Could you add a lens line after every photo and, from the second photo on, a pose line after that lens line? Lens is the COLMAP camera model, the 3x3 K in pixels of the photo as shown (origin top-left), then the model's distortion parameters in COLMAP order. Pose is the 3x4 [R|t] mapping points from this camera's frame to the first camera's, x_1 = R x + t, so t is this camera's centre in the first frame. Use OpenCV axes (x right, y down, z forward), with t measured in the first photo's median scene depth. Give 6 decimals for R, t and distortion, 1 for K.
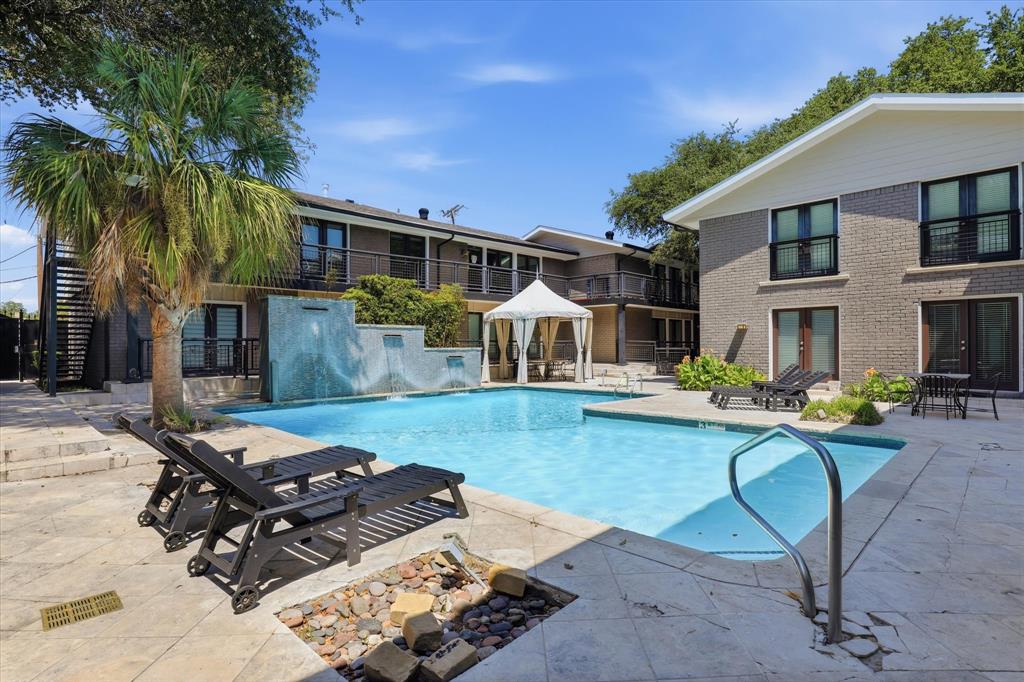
lens RADIAL K [[465.9, 0, 512.1], [0, 465.9, 346.5], [0, 0, 1]] dist [0.004496, 0.000579]
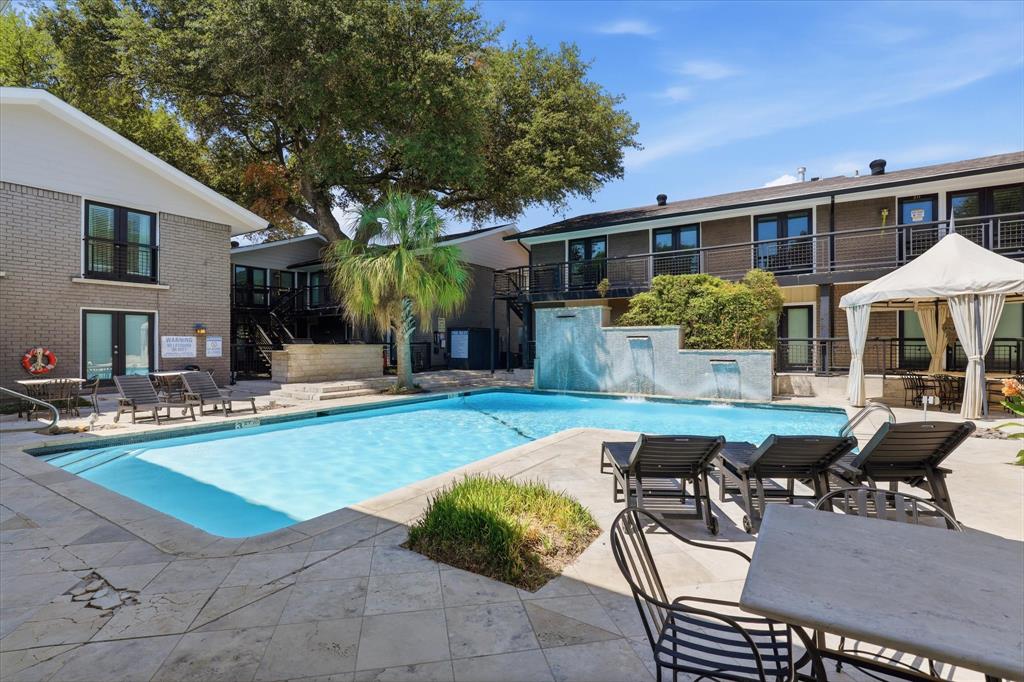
lens RADIAL K [[465.9, 0, 512.1], [0, 465.9, 346.5], [0, 0, 1]] dist [0.004496, 0.000579]
pose [[0.324135, 0.001506, -0.946010, 0.552458], [-0.002669, 0.999996, 0.000678, -0.002405], [0.946007, 0.002305, 0.324138, 0.385023]]
